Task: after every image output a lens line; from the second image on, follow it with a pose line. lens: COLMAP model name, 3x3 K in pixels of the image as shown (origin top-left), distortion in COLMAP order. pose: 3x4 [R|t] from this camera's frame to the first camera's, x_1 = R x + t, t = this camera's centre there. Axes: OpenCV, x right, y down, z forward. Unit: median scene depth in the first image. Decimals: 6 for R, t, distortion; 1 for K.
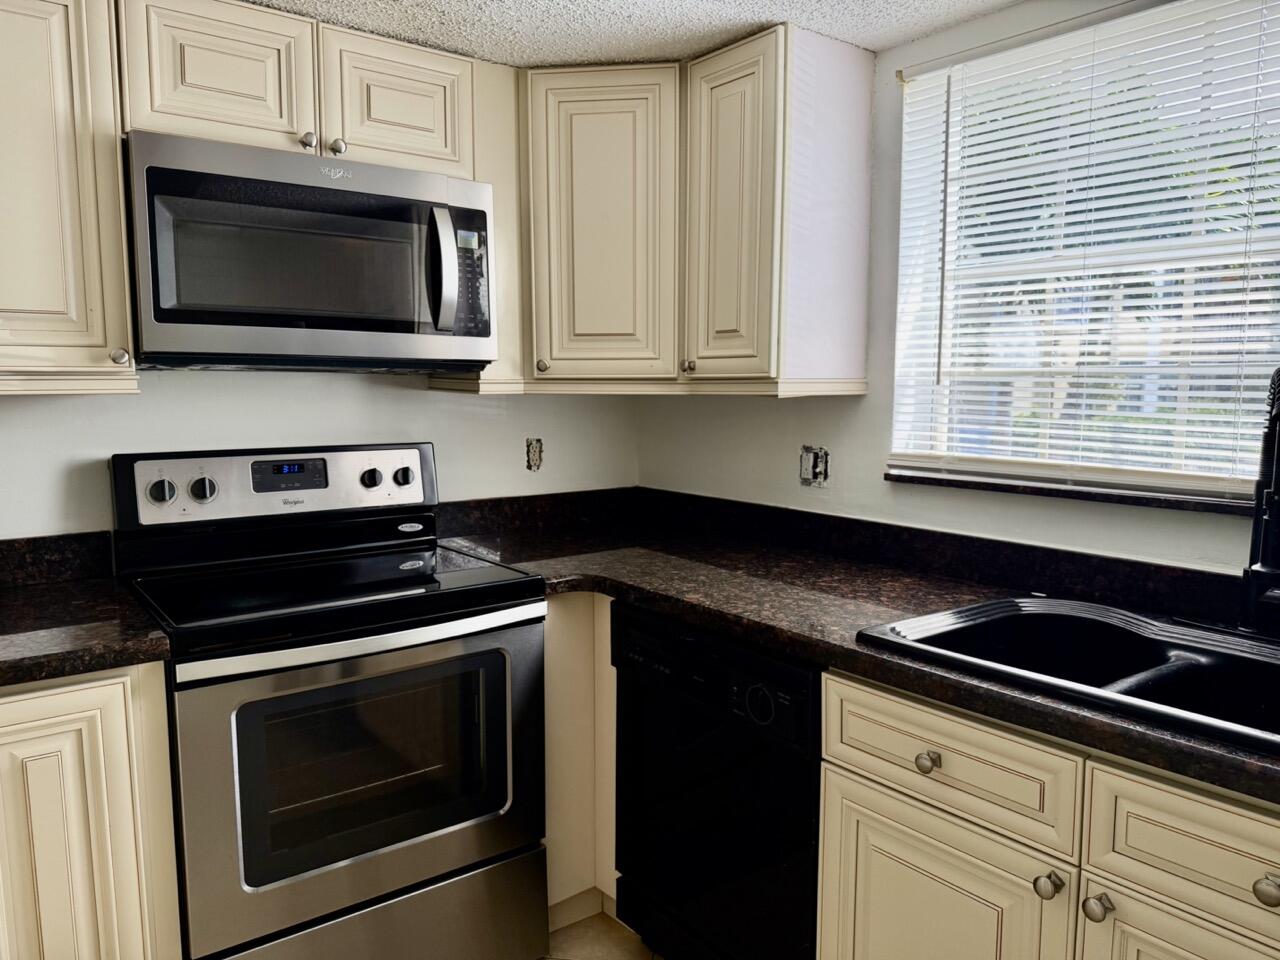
lens RADIAL K [[905.7, 0, 634.0], [0, 905.7, 488.2], [0, 0, 1]] dist [0.069997, -0.086363]
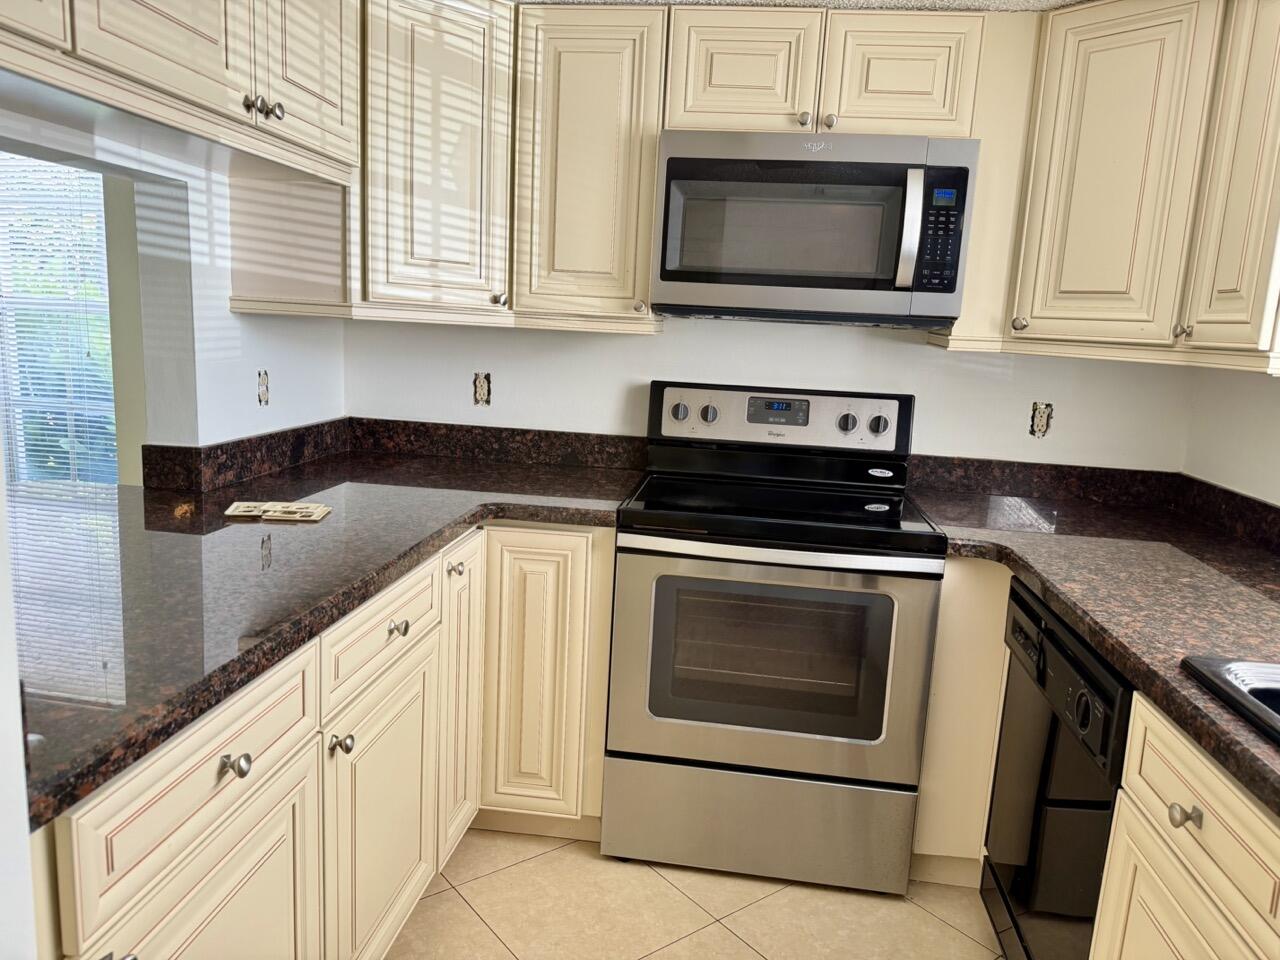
lens RADIAL K [[905.7, 0, 638.7], [0, 905.7, 486.9], [0, 0, 1]] dist [0.069997, -0.086363]
pose [[0.712934, 0.162206, -0.682213, 0.330364], [-0.129716, 0.986595, 0.099020, -0.011109], [0.689129, 0.017899, 0.724418, 0.032274]]
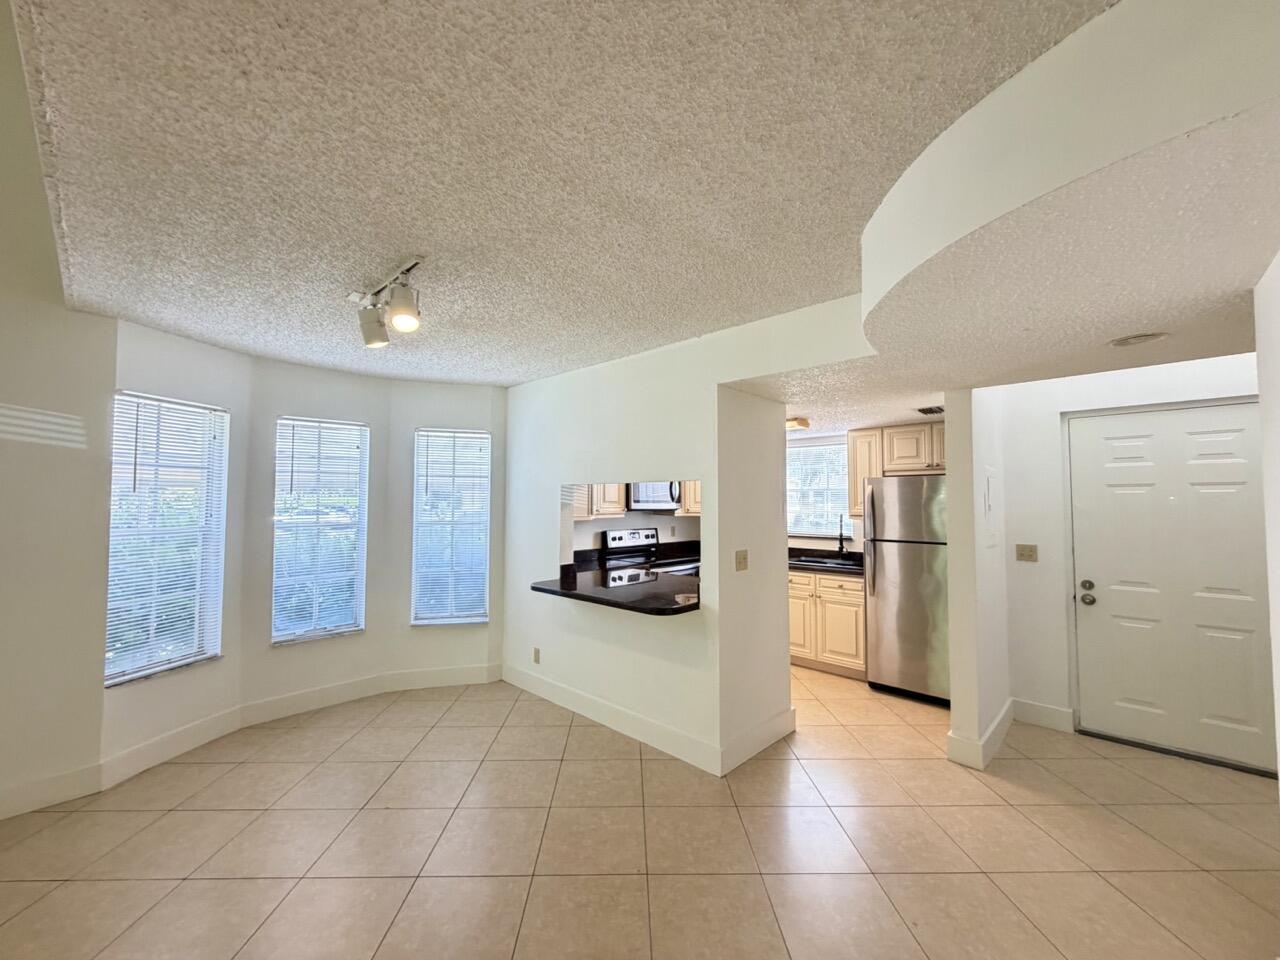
lens RADIAL K [[515.6, 0, 637.7], [0, 515.6, 480.1], [0, 0, 1]] dist [-0.001577, 0.001157]
pose [[0.987545, 0.010656, 0.156976, -0.779769], [0.013174, 0.988600, -0.149988, 0.094858], [-0.156785, 0.150188, 0.976147, -1.447989]]
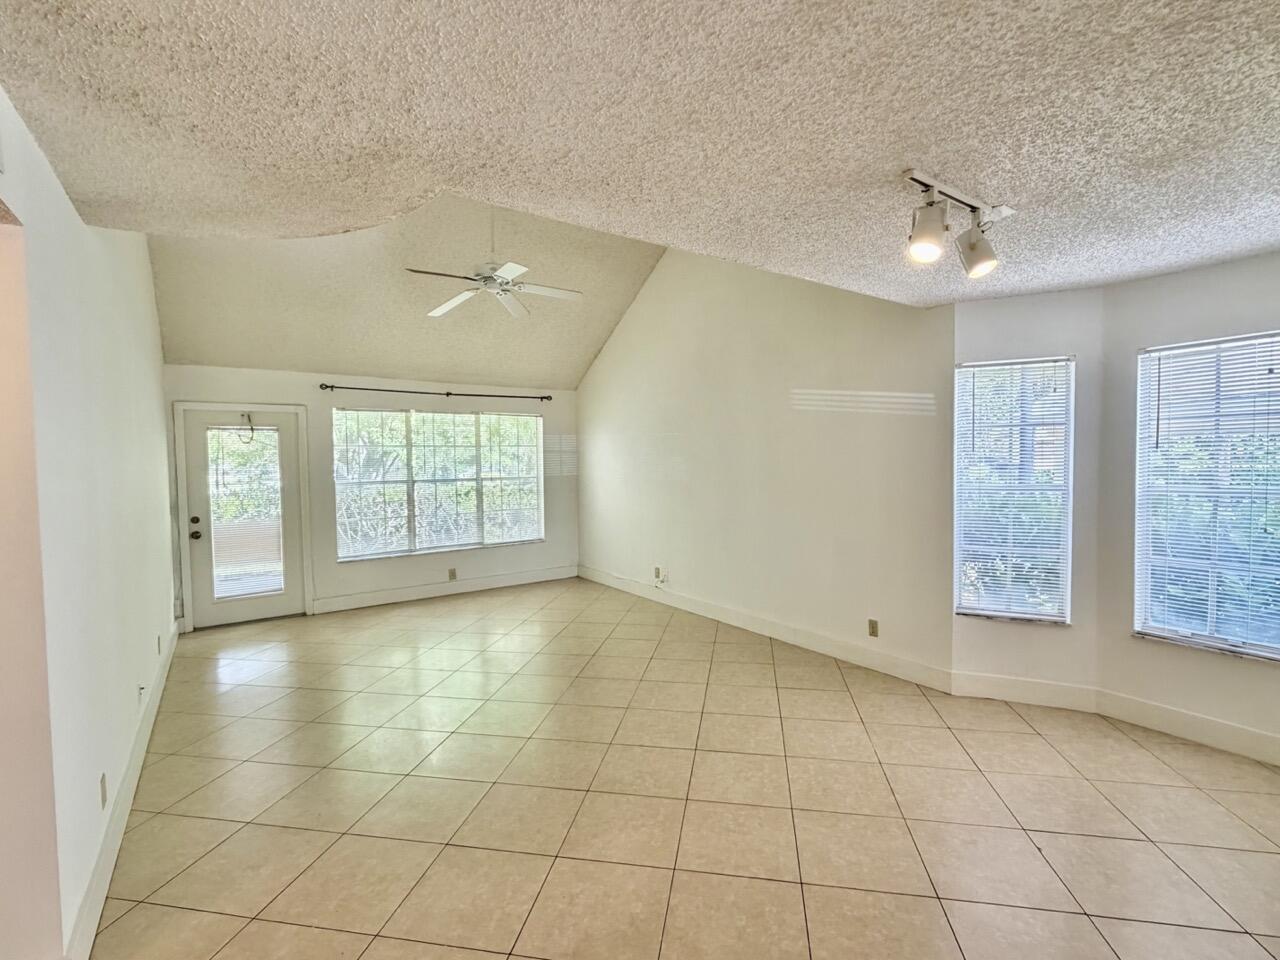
lens RADIAL K [[590.7, 0, 637.4], [0, 590.7, 484.4], [0, 0, 1]] dist [0.000553, -0.000011]
pose [[-0.045558, 0.041961, -0.998080, -0.109767], [-0.098447, 0.994065, 0.046286, 0.024099], [0.994099, 0.100367, -0.041157, -0.868813]]
